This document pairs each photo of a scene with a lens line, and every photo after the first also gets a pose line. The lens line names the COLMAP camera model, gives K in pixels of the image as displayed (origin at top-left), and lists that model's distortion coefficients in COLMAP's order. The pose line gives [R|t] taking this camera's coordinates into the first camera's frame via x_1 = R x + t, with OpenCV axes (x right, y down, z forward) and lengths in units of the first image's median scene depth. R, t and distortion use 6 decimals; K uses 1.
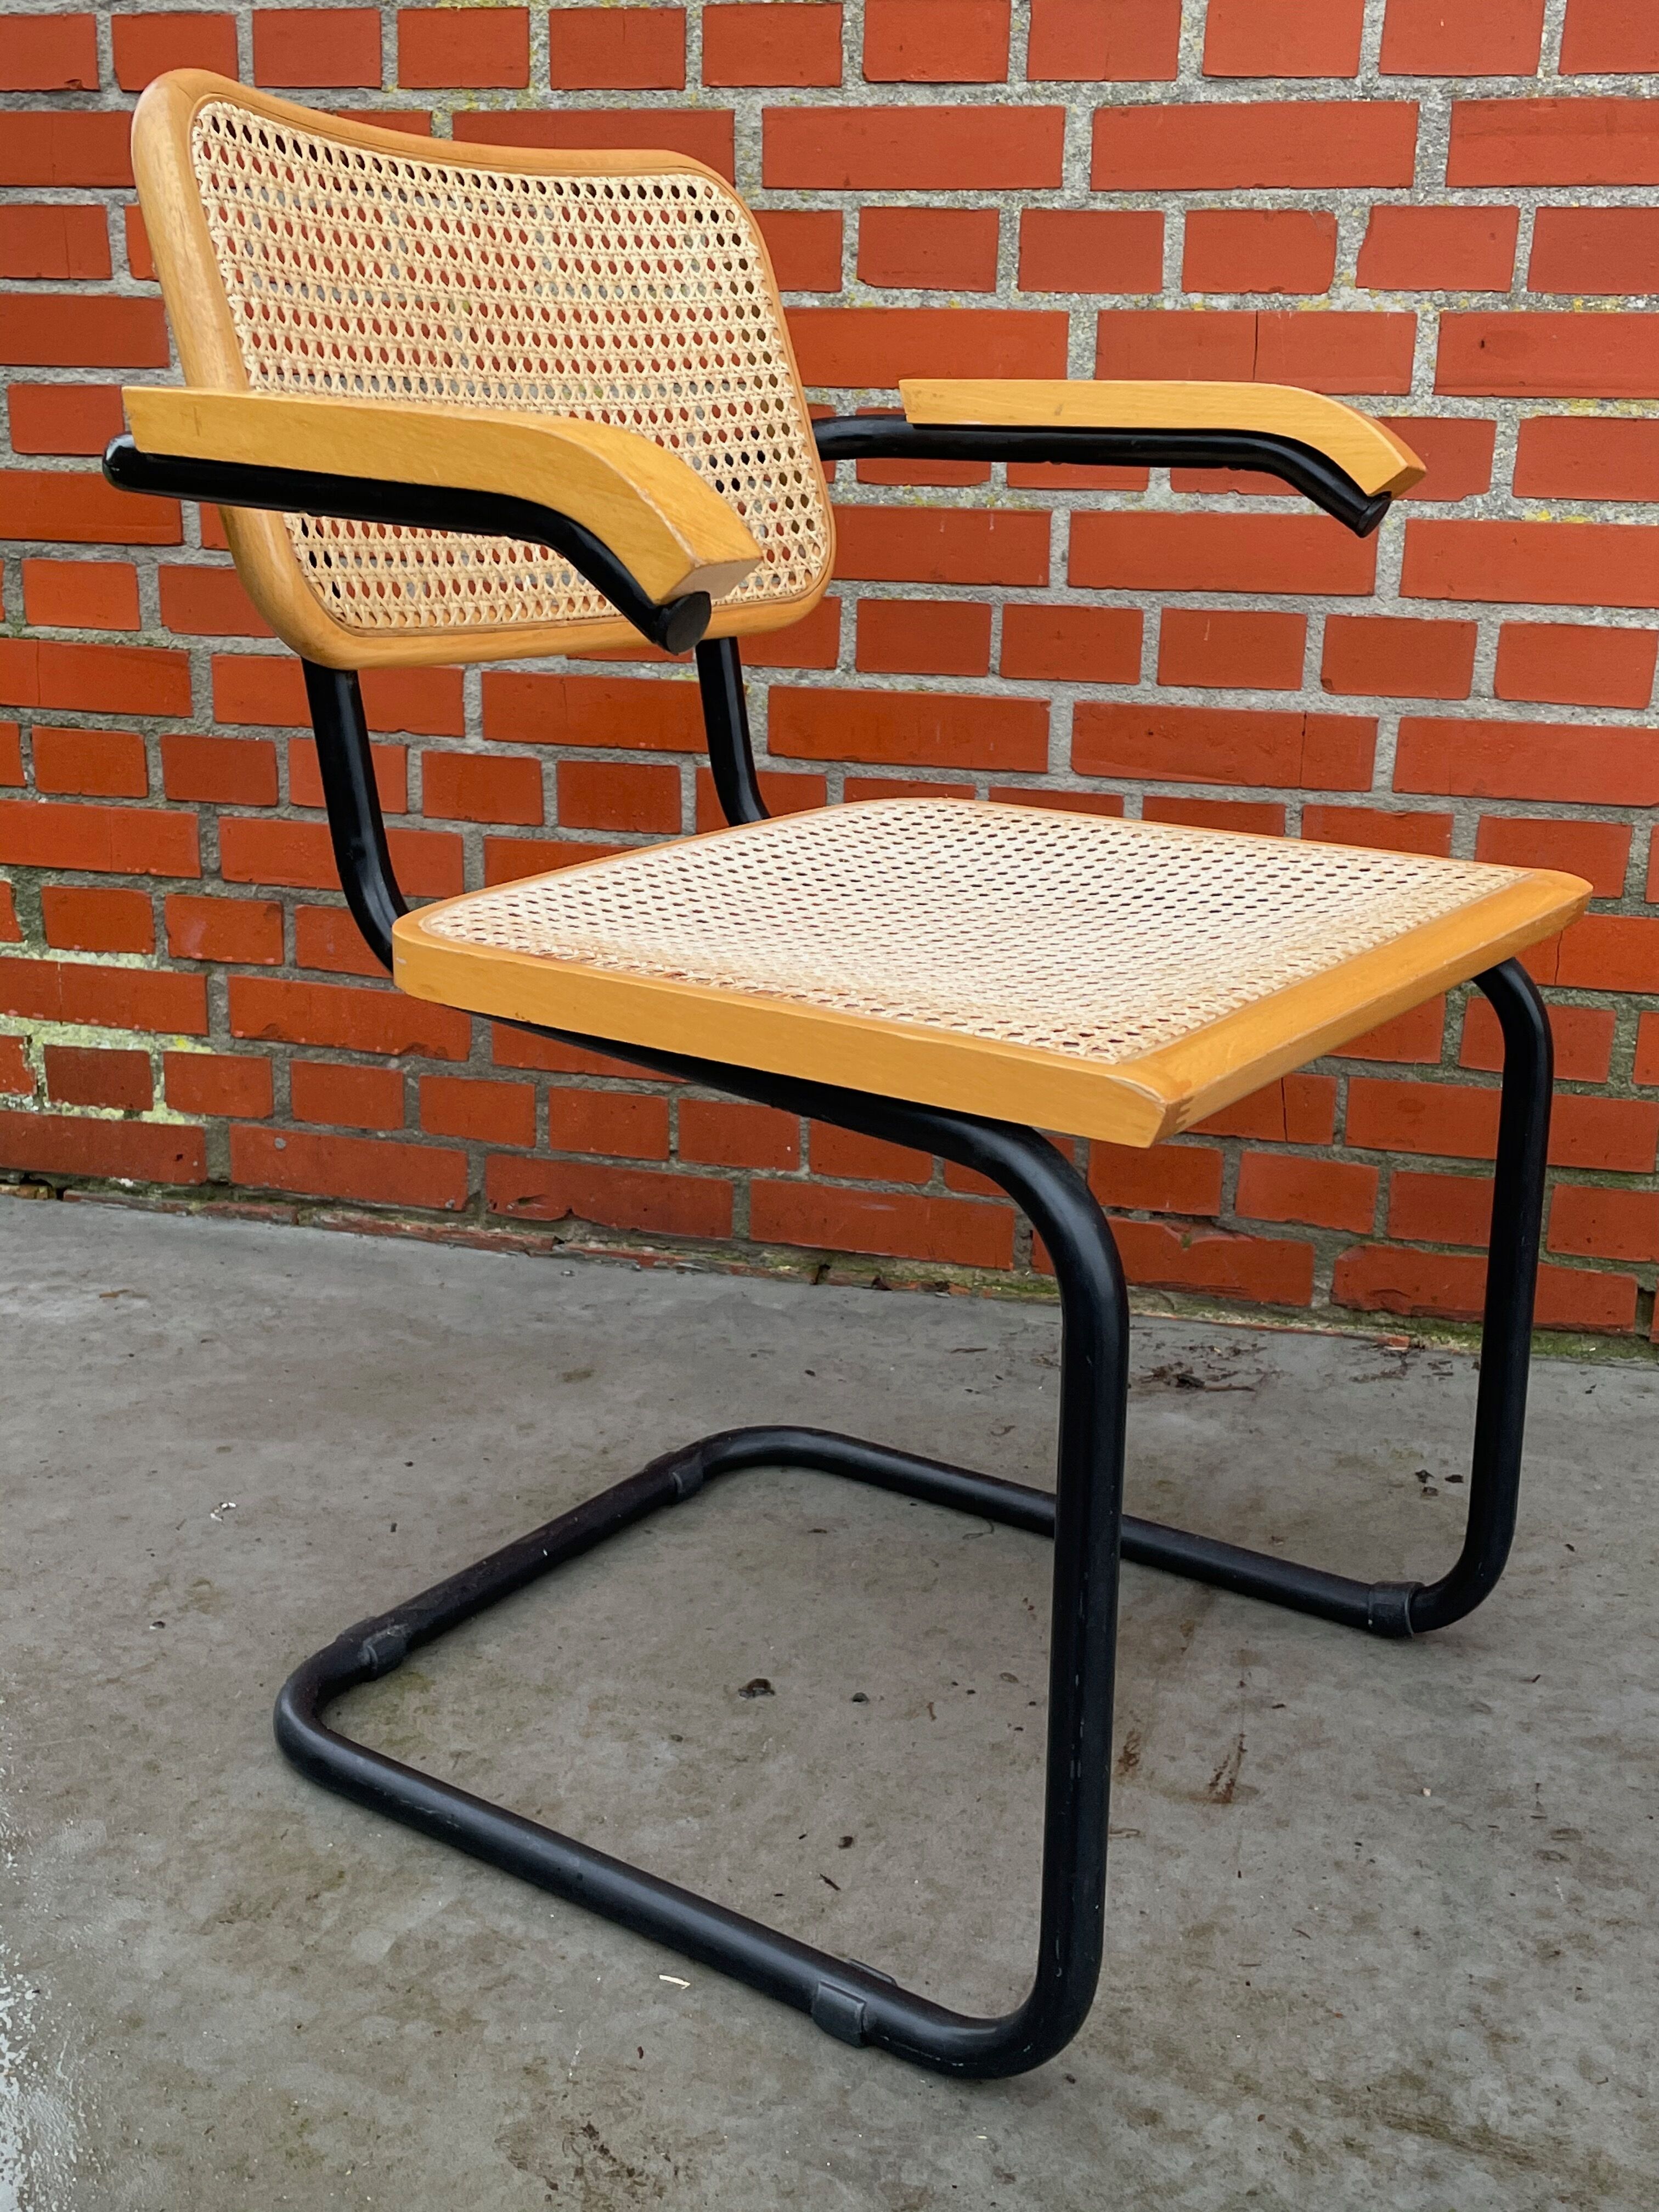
lens RADIAL K [[2519.5, 0, 816.8], [0, 2519.5, 1114.8], [0, 0, 1]] dist [0.055043, 0.000000]
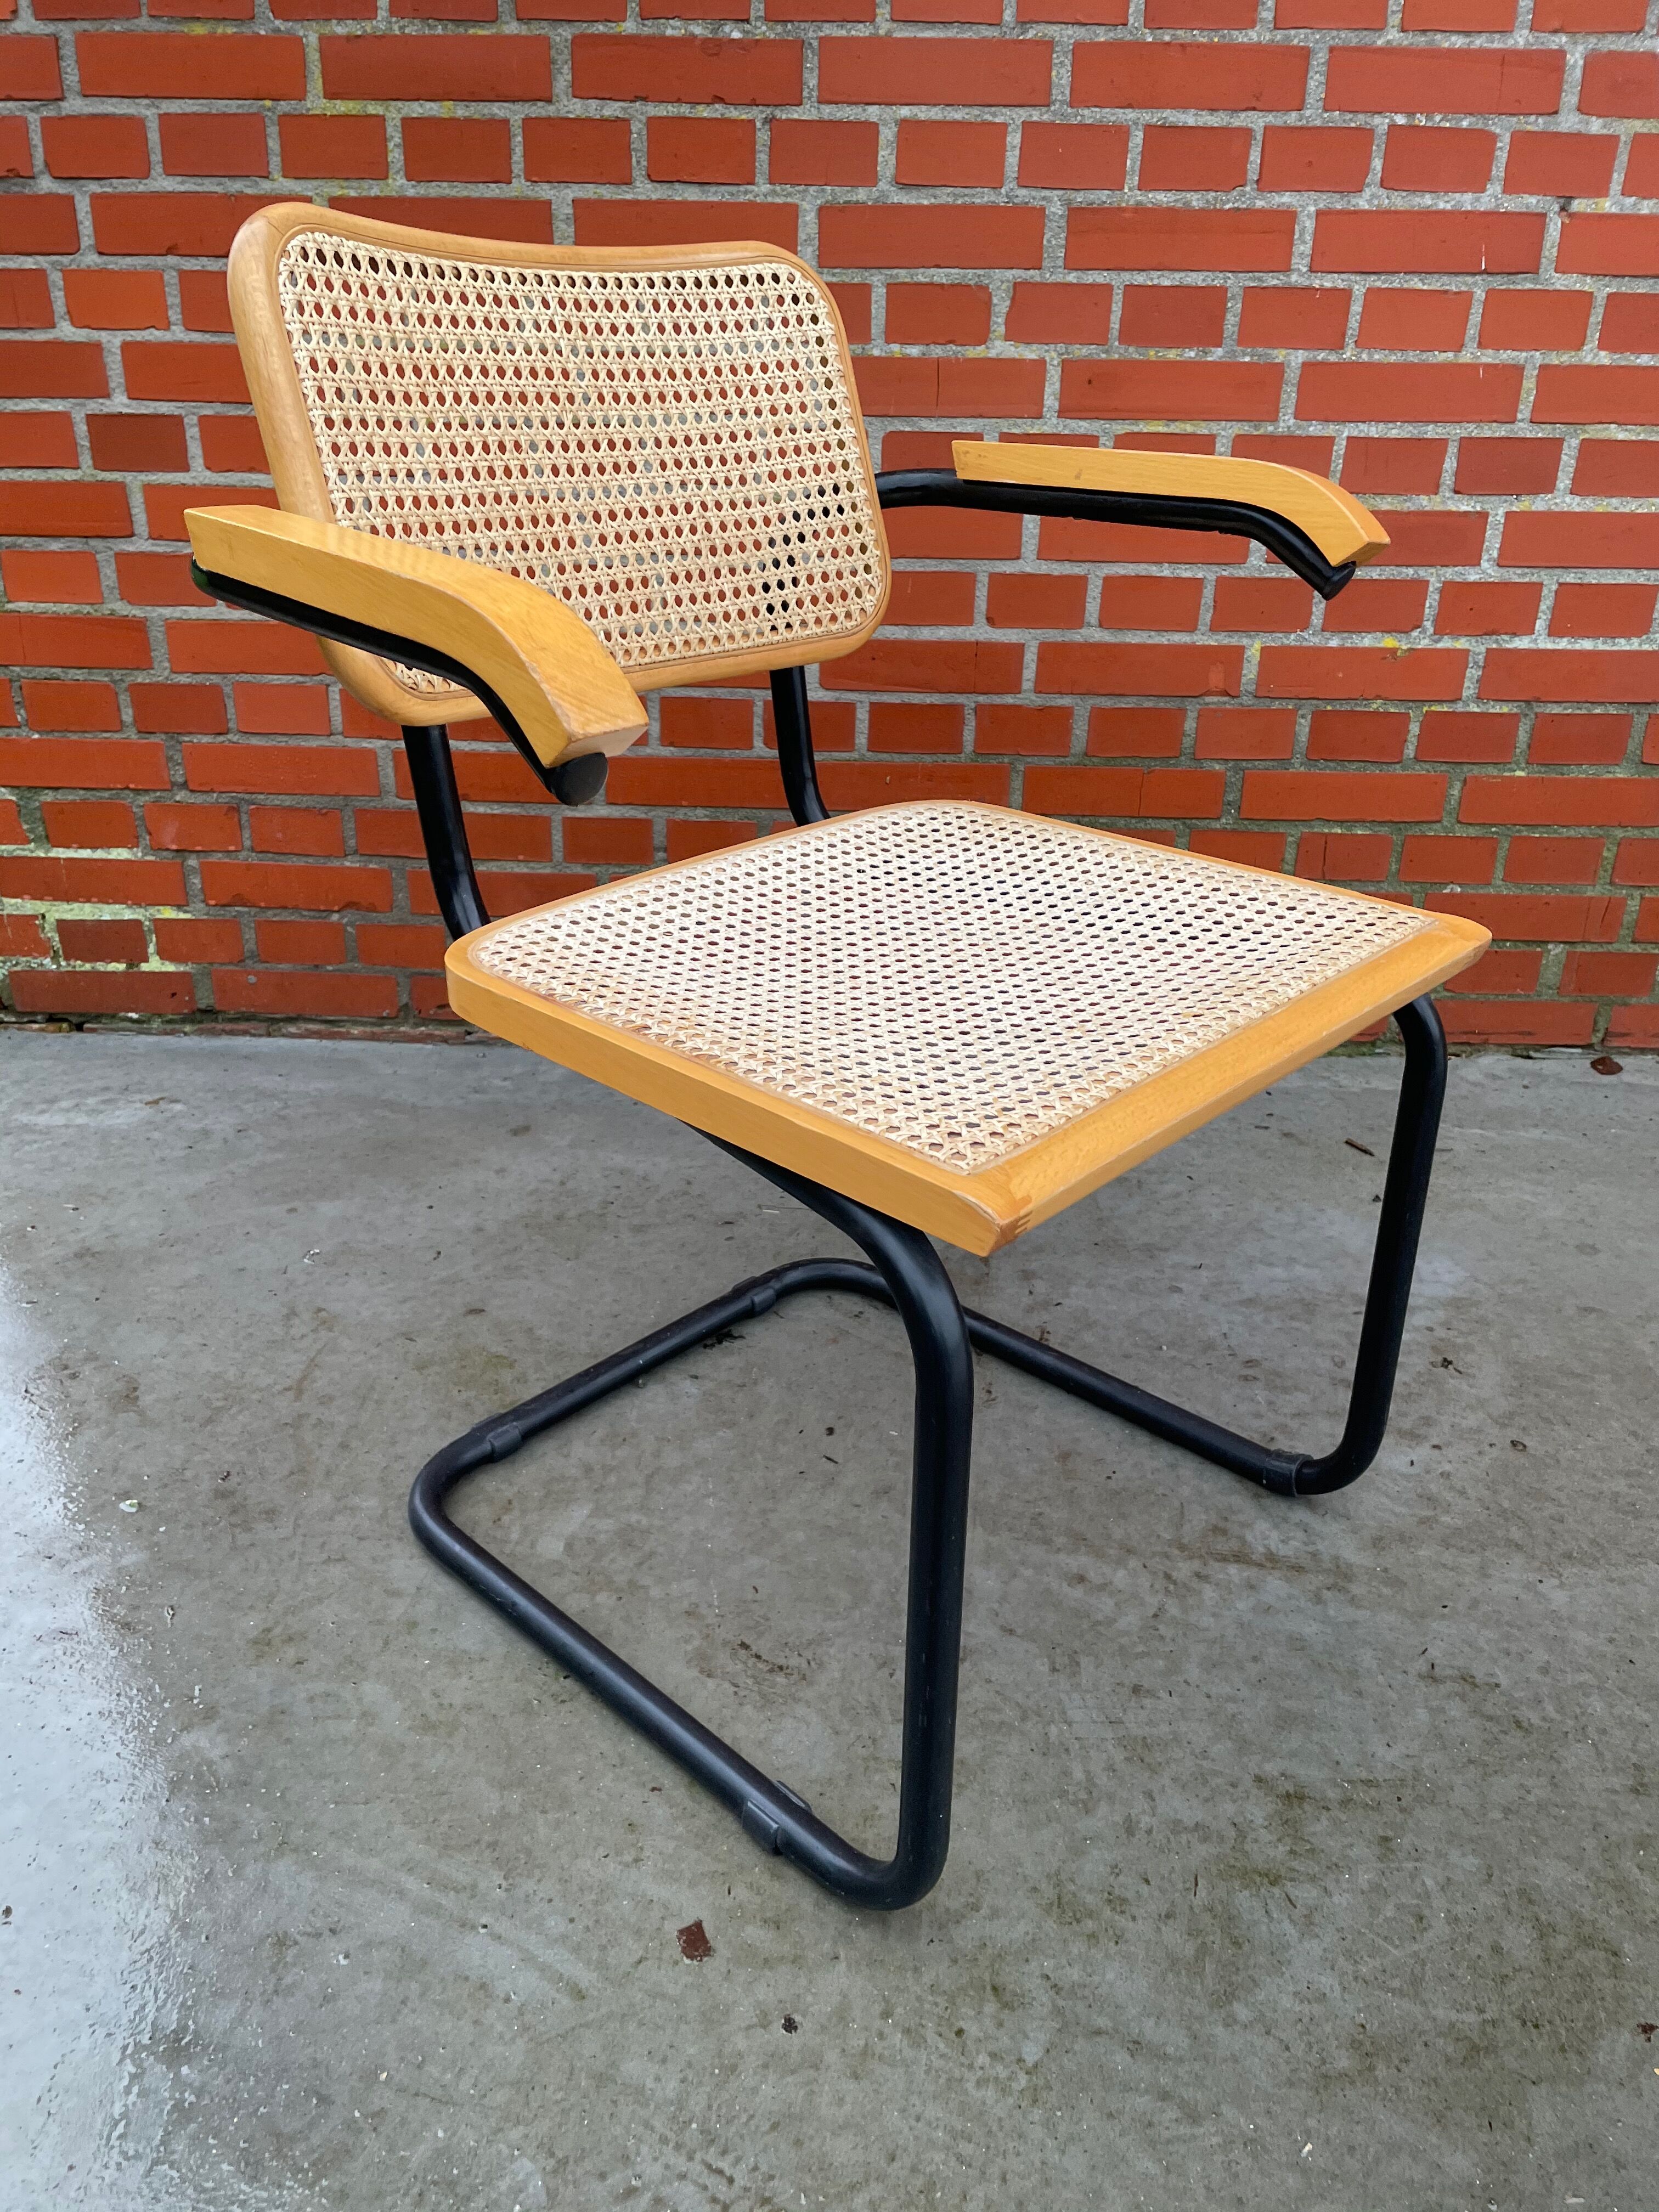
lens RADIAL K [[1689.6, 0, 815.3], [0, 1689.6, 1116.2], [0, 0, 1]] dist [0.083295, -0.114566]
pose [[0.971586, -0.102611, 0.213286, -0.137950], [0.069438, 0.985059, 0.157599, -0.047144], [-0.226270, -0.138311, 0.964195, 0.018299]]
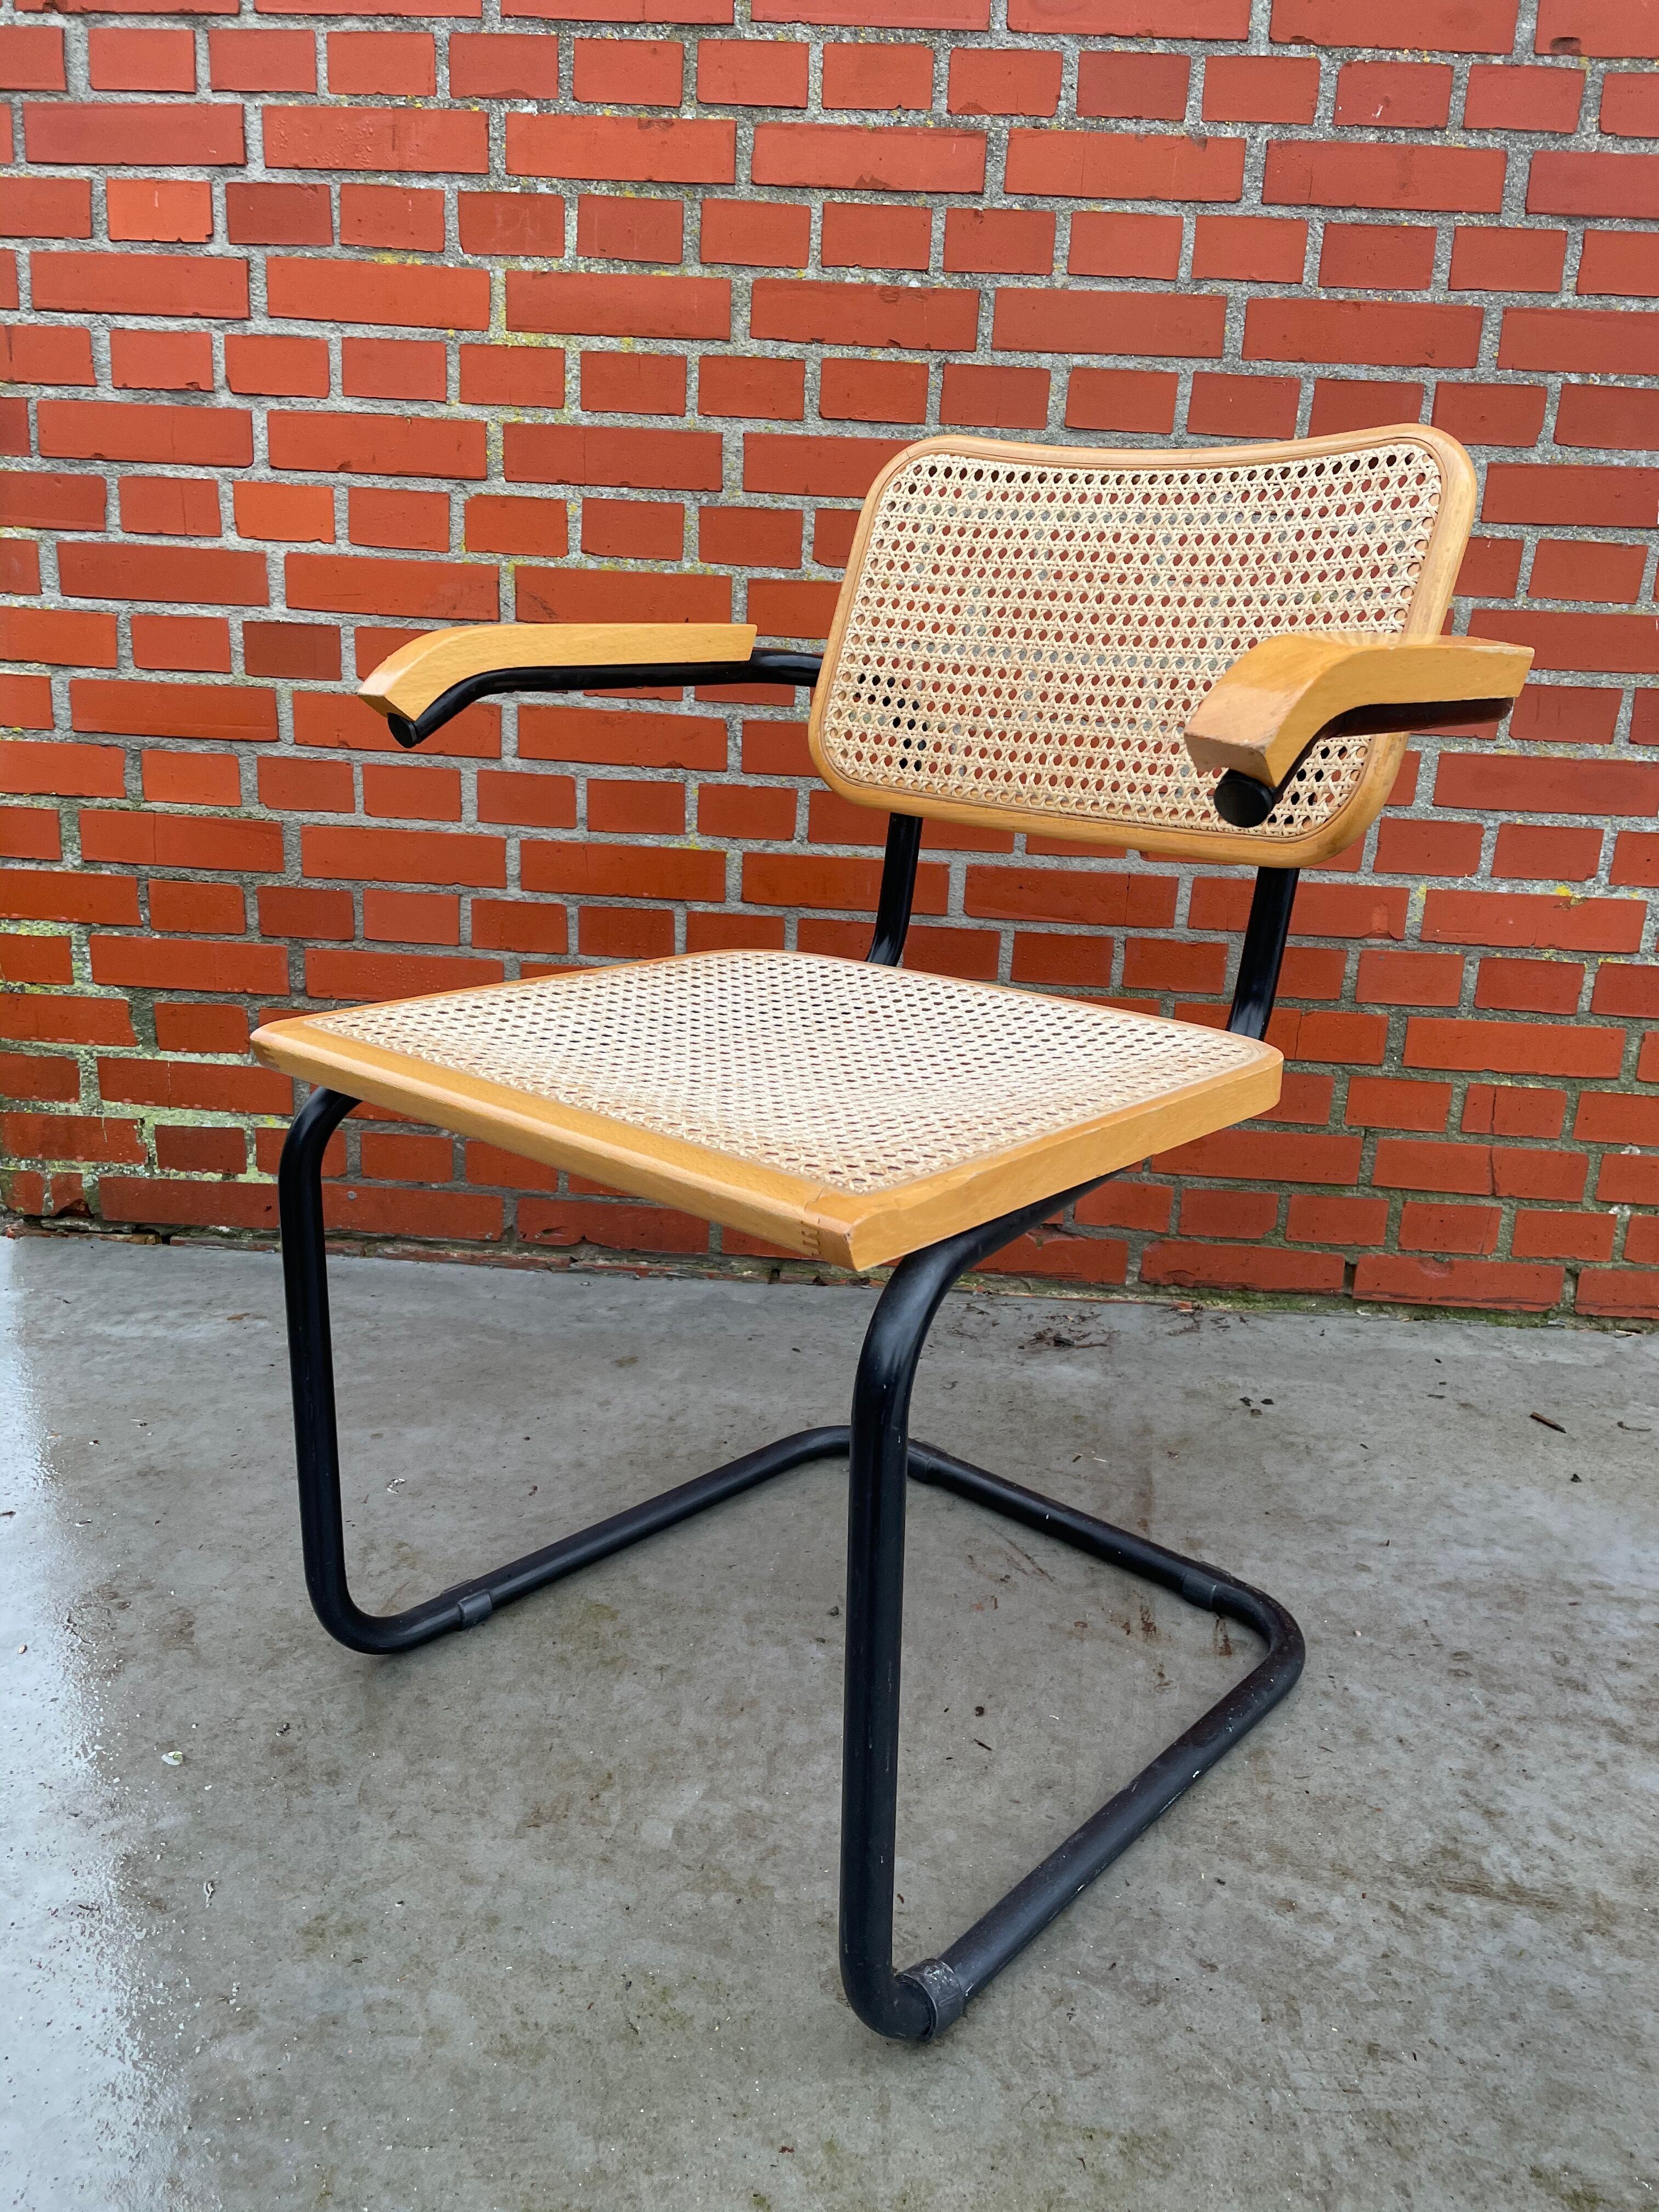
lens RADIAL K [[1689.6, 0, 852.0], [0, 1689.6, 1124.4], [0, 0, 1]] dist [0.083295, -0.114566]
pose [[0.978152, -0.026752, 0.206161, -0.160977], [0.029115, 0.999540, -0.008436, -0.012266], [-0.205841, 0.014254, 0.978482, 0.087424]]
